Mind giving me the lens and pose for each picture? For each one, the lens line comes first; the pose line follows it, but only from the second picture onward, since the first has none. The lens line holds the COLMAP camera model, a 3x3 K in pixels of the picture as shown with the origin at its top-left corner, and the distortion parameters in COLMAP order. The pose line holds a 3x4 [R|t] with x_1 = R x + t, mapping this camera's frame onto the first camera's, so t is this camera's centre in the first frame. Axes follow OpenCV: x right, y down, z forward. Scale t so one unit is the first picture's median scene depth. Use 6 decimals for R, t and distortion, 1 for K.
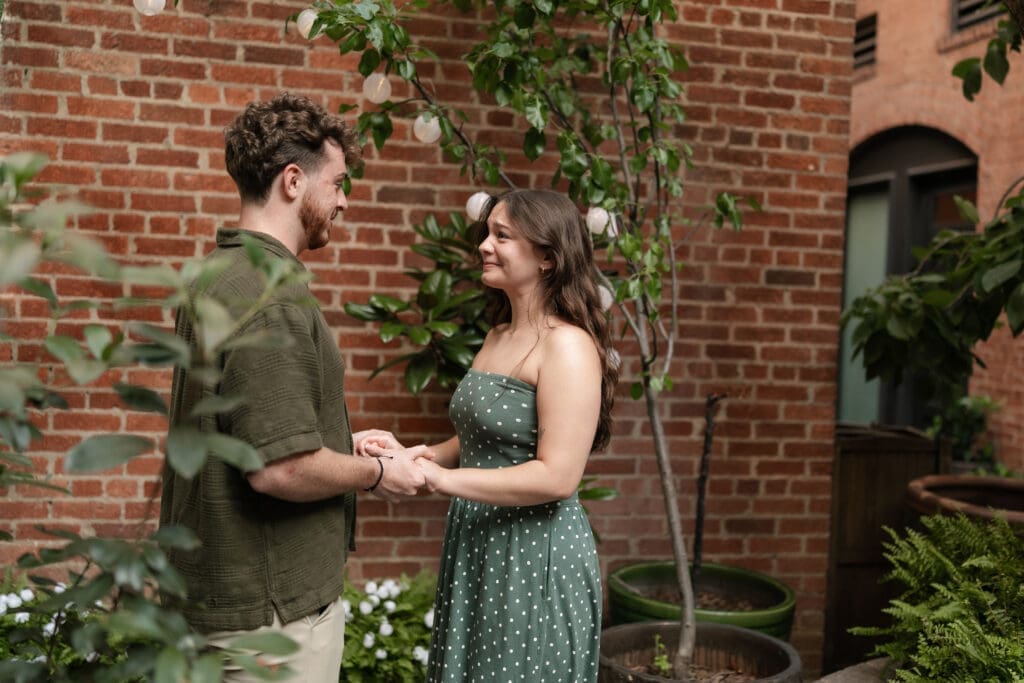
lens RADIAL K [[1092.2, 0, 547.2], [0, 1092.2, 314.4], [0, 0, 1]] dist [-0.006647, 0.000000]
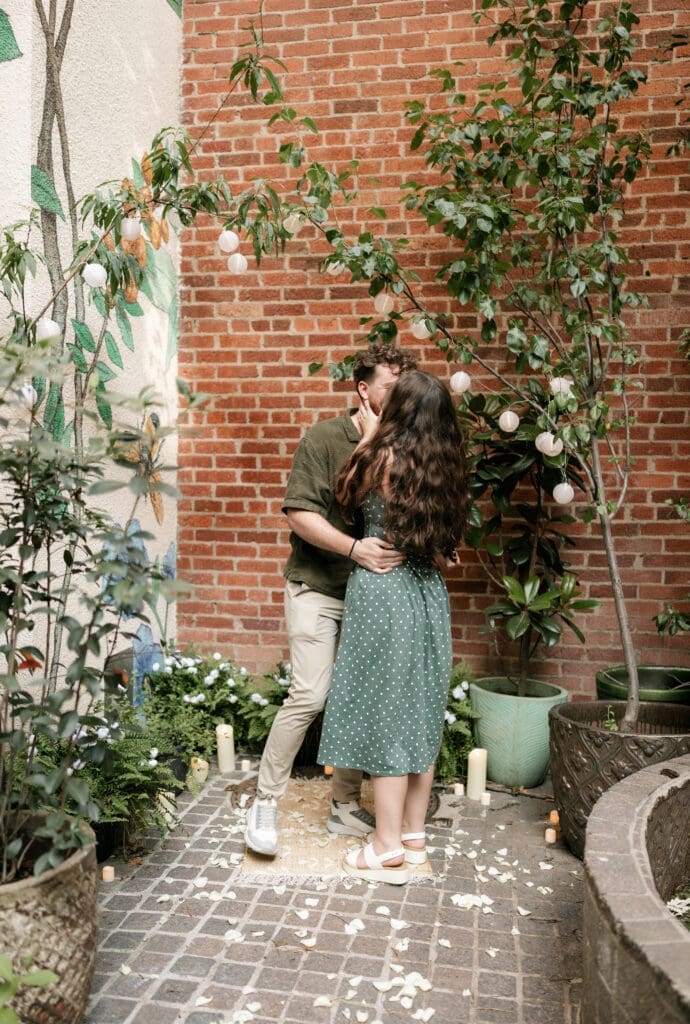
lens RADIAL K [[919.3, 0, 326.0], [0, 919.3, 545.6], [0, 0, 1]] dist [0.005467, -0.021831]
pose [[0.915416, -0.006709, -0.402453, 0.201836], [0.016305, 0.999658, 0.020423, 0.066544], [0.402179, -0.025257, 0.915213, -0.112304]]
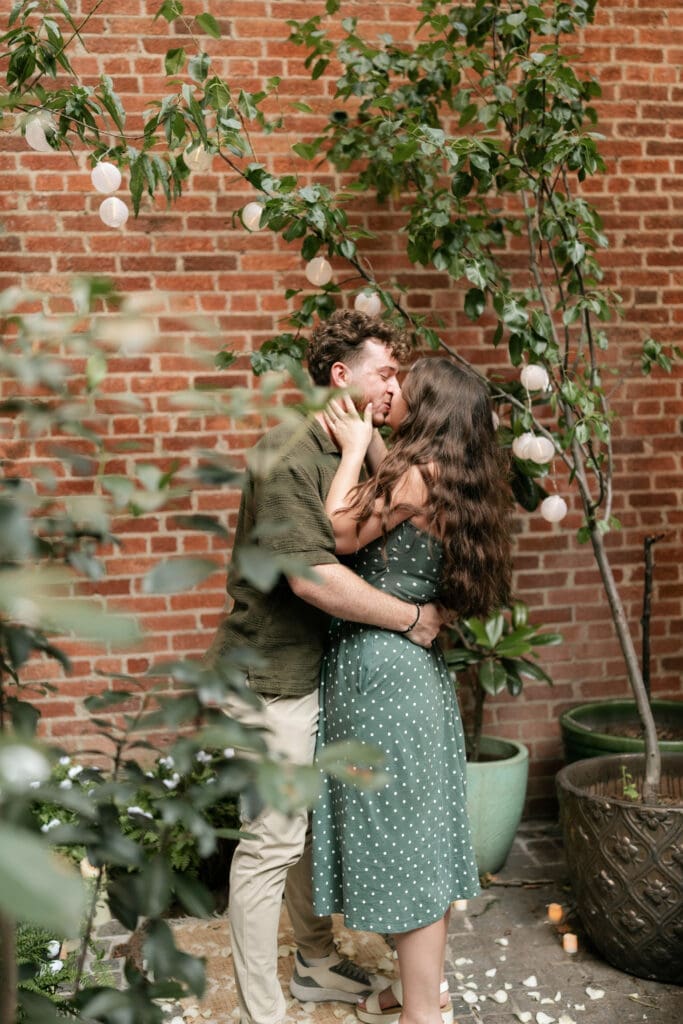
lens RADIAL K [[974.7, 0, 341.5], [0, 974.7, 510.6], [0, 0, 1]] dist [-0.000783, 0.000000]
pose [[0.992682, -0.084581, -0.086183, -0.057056], [0.084307, 0.996416, -0.006825, 0.028535], [0.086451, -0.000491, 0.996256, 0.037946]]
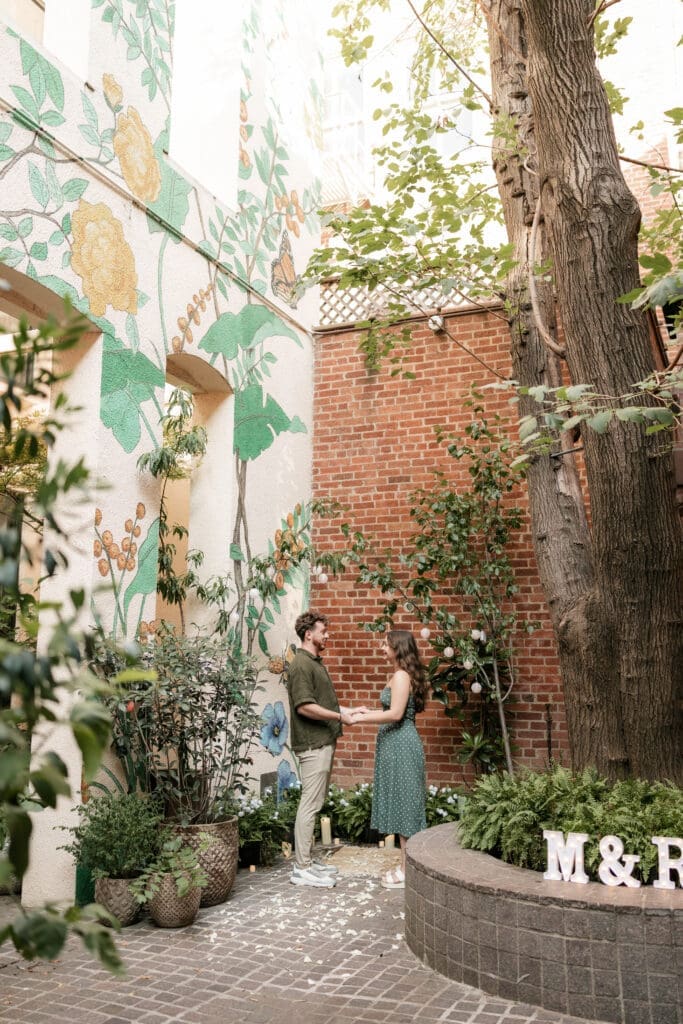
lens RADIAL K [[974.7, 0, 338.3], [0, 974.7, 503.5], [0, 0, 1]] dist [-0.000783, 0.000000]
pose [[0.802894, -0.138113, -0.579901, 1.023799], [0.010974, 0.976050, -0.217267, 0.098313], [0.596020, 0.168079, 0.785181, -0.953620]]
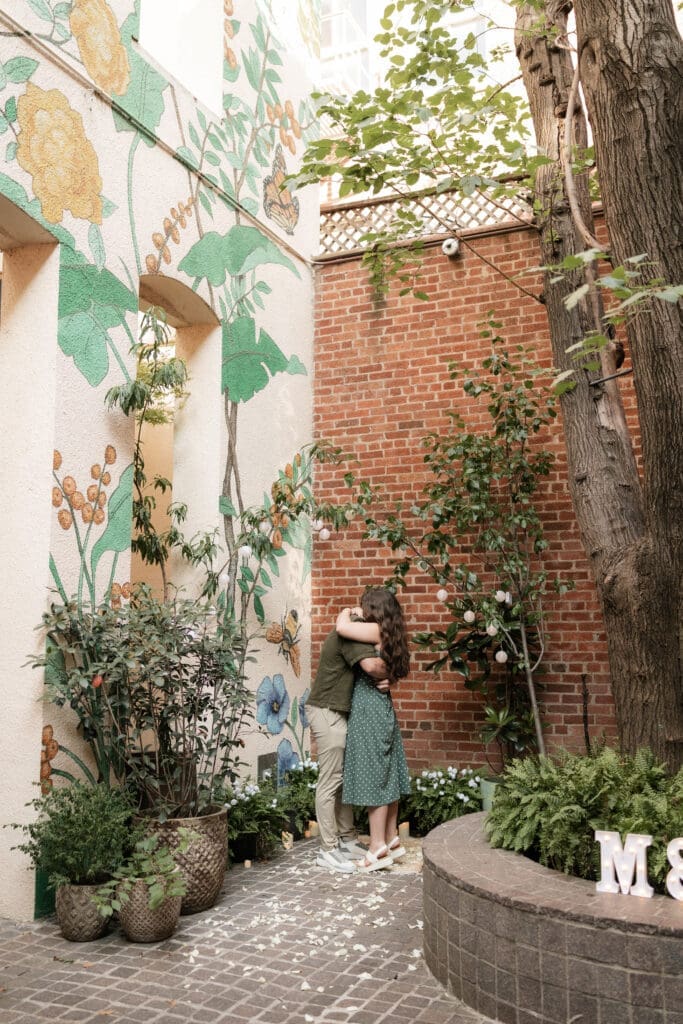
lens RADIAL K [[974.7, 0, 332.8], [0, 974.7, 505.7], [0, 0, 1]] dist [-0.000783, 0.000000]
pose [[0.791608, -0.129549, -0.597137, 0.877607], [0.018887, 0.981987, -0.188004, 0.093208], [0.610737, 0.137548, 0.779796, -0.734648]]
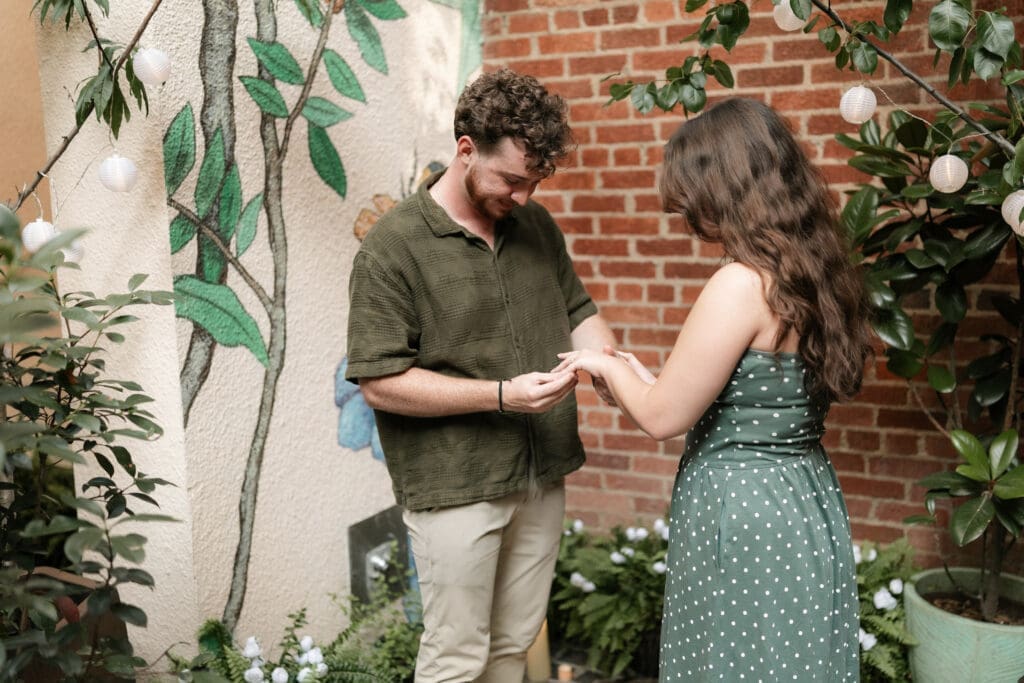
lens RADIAL K [[1092.2, 0, 551.0], [0, 1092.2, 374.5], [0, 0, 1]] dist [-0.006647, 0.000000]
pose [[0.774312, 0.043739, -0.631290, 0.220990], [0.034812, 0.993153, 0.111511, 0.000186], [0.631845, -0.108321, 0.767488, 0.188624]]
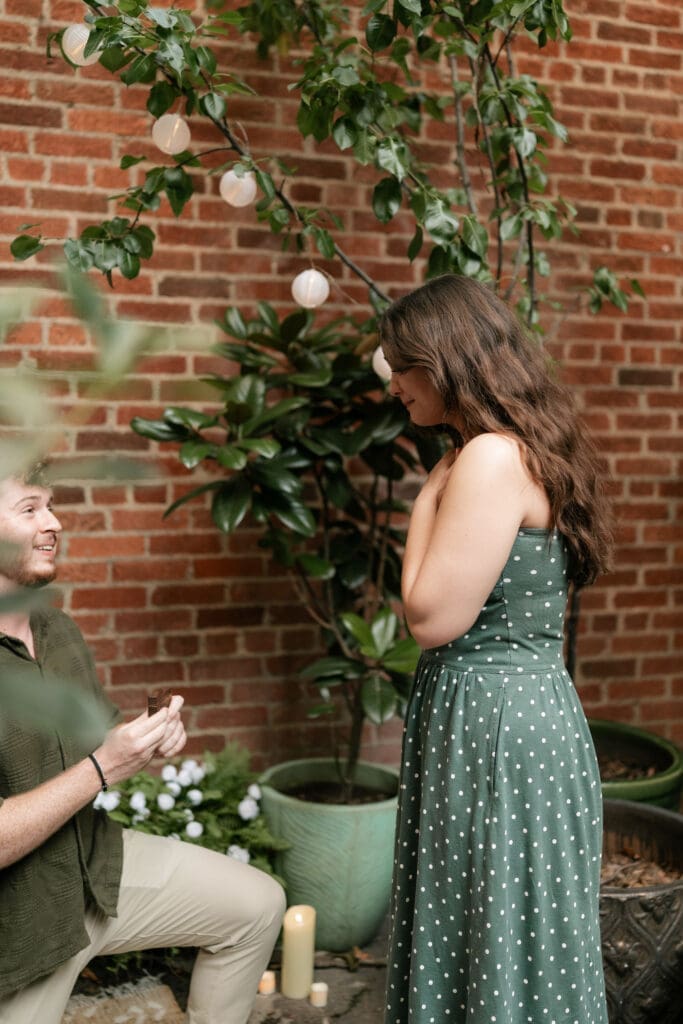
lens RADIAL K [[1092.2, 0, 384.4], [0, 1092.2, 439.8], [0, 0, 1]] dist [-0.006647, 0.000000]
pose [[0.995992, -0.030698, 0.084009, -0.062577], [0.030214, 0.999519, 0.007034, 0.003502], [-0.084185, -0.004467, 0.996440, 0.182649]]
